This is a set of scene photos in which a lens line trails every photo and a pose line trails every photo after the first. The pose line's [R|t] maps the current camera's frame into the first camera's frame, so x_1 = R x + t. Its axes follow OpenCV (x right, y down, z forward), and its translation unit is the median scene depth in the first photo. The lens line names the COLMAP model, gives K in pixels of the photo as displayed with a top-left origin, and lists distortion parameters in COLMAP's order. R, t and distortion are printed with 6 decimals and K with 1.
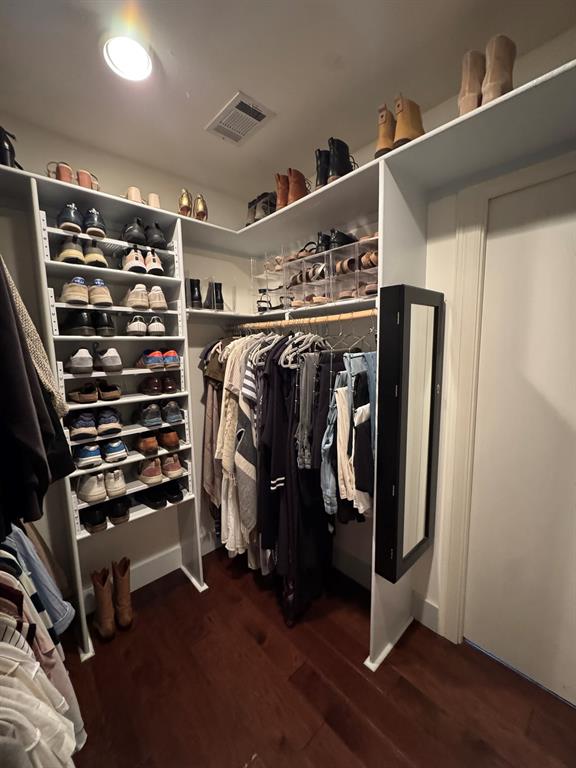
lens RADIAL K [[305.1, 0, 293.1], [0, 305.1, 377.4], [0, 0, 1]] dist [-0.008892, 0.002005]
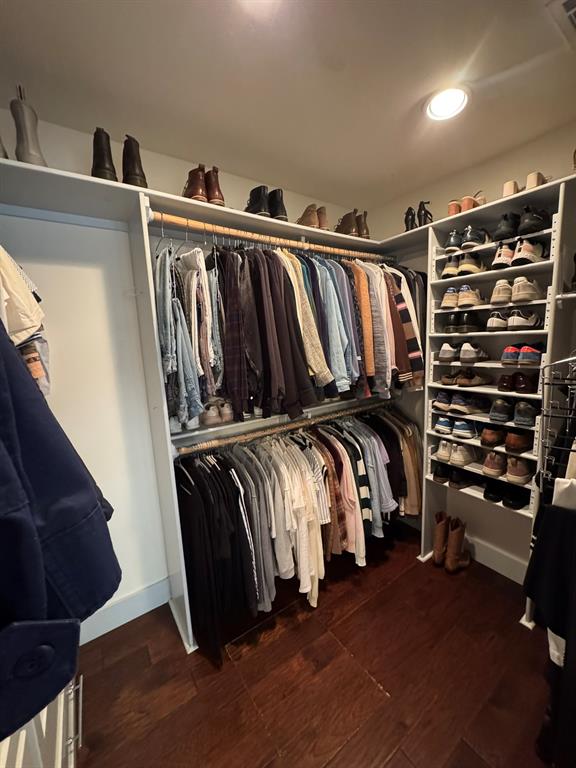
lens RADIAL K [[305.1, 0, 294.4], [0, 305.1, 385.6], [0, 0, 1]] dist [-0.008892, 0.002005]
pose [[-0.129728, 0.165457, -0.977648, 0.633330], [-0.076782, 0.981343, 0.176271, -0.085233], [0.988572, 0.097933, -0.114603, 0.467315]]
